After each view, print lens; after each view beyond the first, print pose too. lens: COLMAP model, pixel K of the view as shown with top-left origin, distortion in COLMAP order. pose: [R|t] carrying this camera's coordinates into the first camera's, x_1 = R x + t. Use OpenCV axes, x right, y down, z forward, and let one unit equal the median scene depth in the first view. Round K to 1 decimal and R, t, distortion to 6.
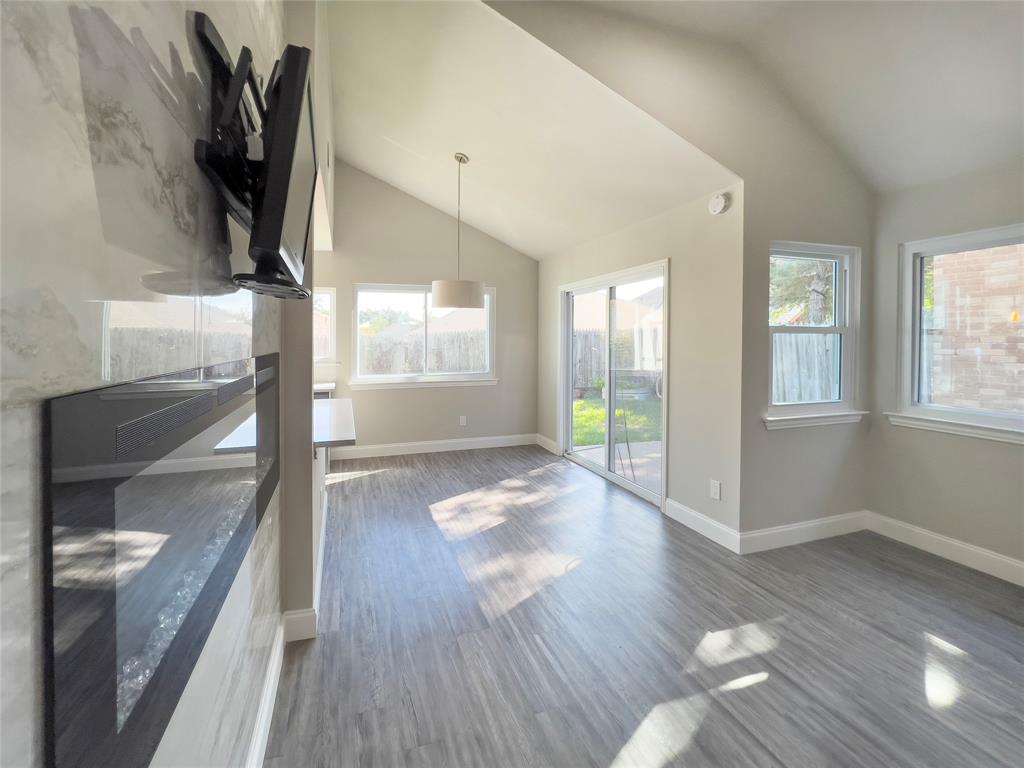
lens RADIAL K [[435.9, 0, 500.0], [0, 435.9, 361.0], [0, 0, 1]] dist [-0.013226, 0.000201]
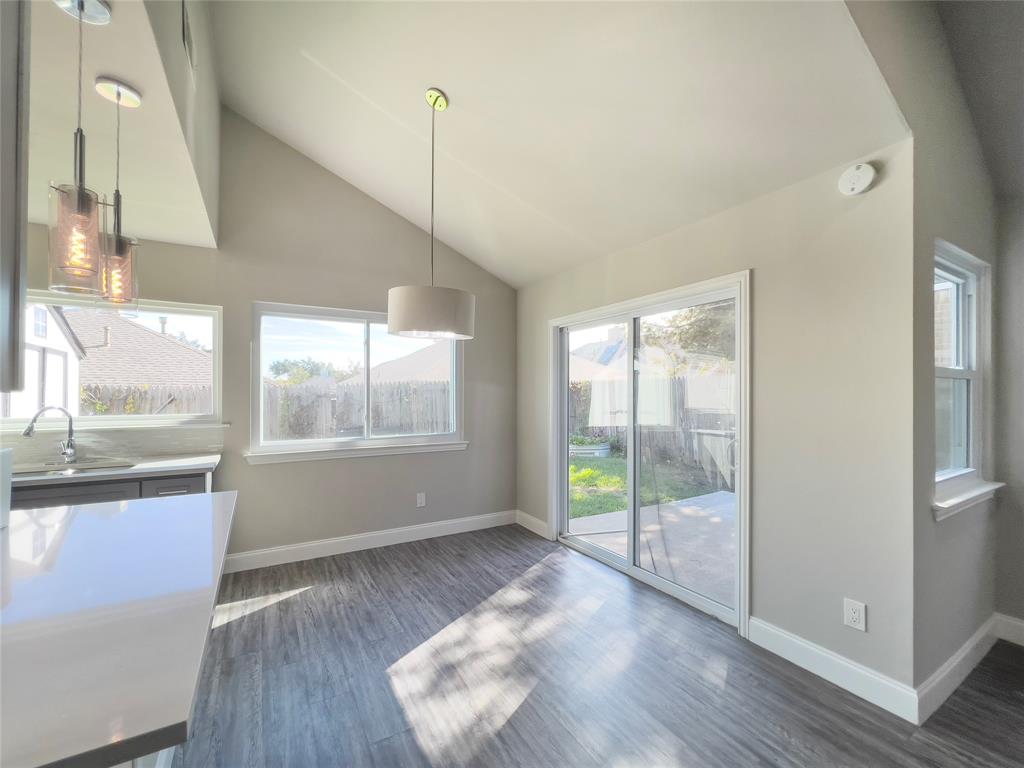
lens RADIAL K [[440.7, 0, 530.9], [0, 440.7, 406.3], [0, 0, 1]] dist [-0.010874, 0.000460]
pose [[0.976738, -0.003573, 0.214408, -0.079289], [0.007667, 0.999804, -0.018268, -0.005698], [-0.214301, 0.019487, 0.976573, 0.298737]]
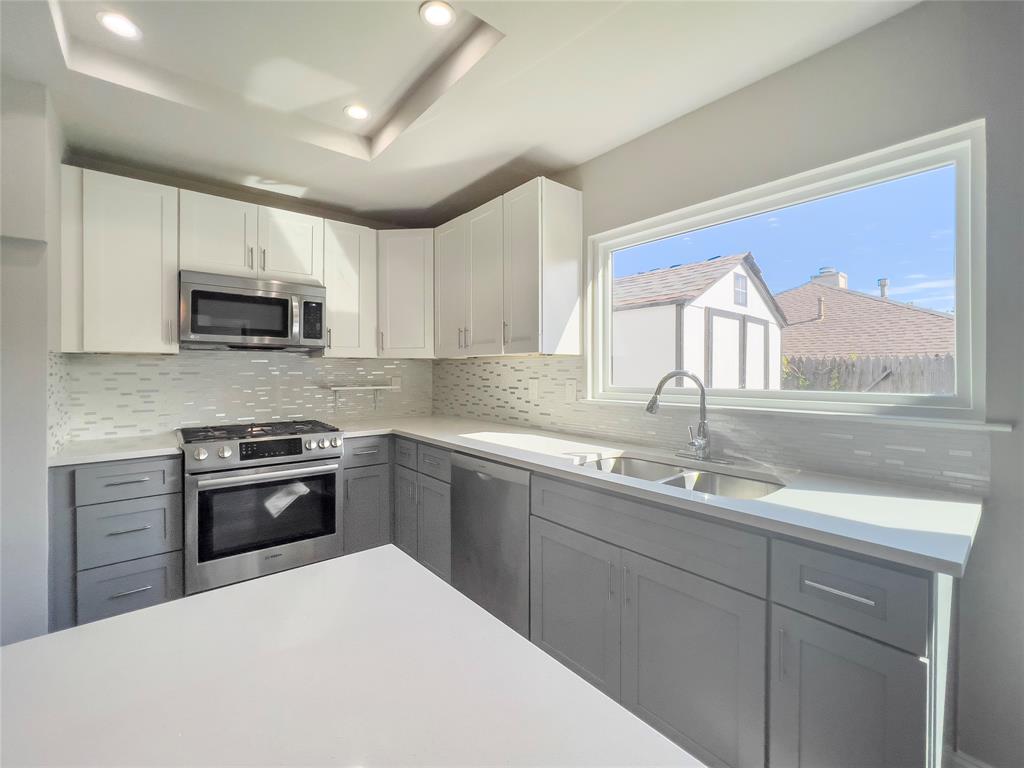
lens RADIAL K [[435.9, 0, 500.0], [0, 435.9, 361.0], [0, 0, 1]] dist [-0.013226, 0.000201]
pose [[0.343979, -0.021432, -0.938733, -0.271196], [-0.049083, 0.997962, -0.040770, -0.006388], [0.937693, 0.060099, 0.342227, 0.727951]]
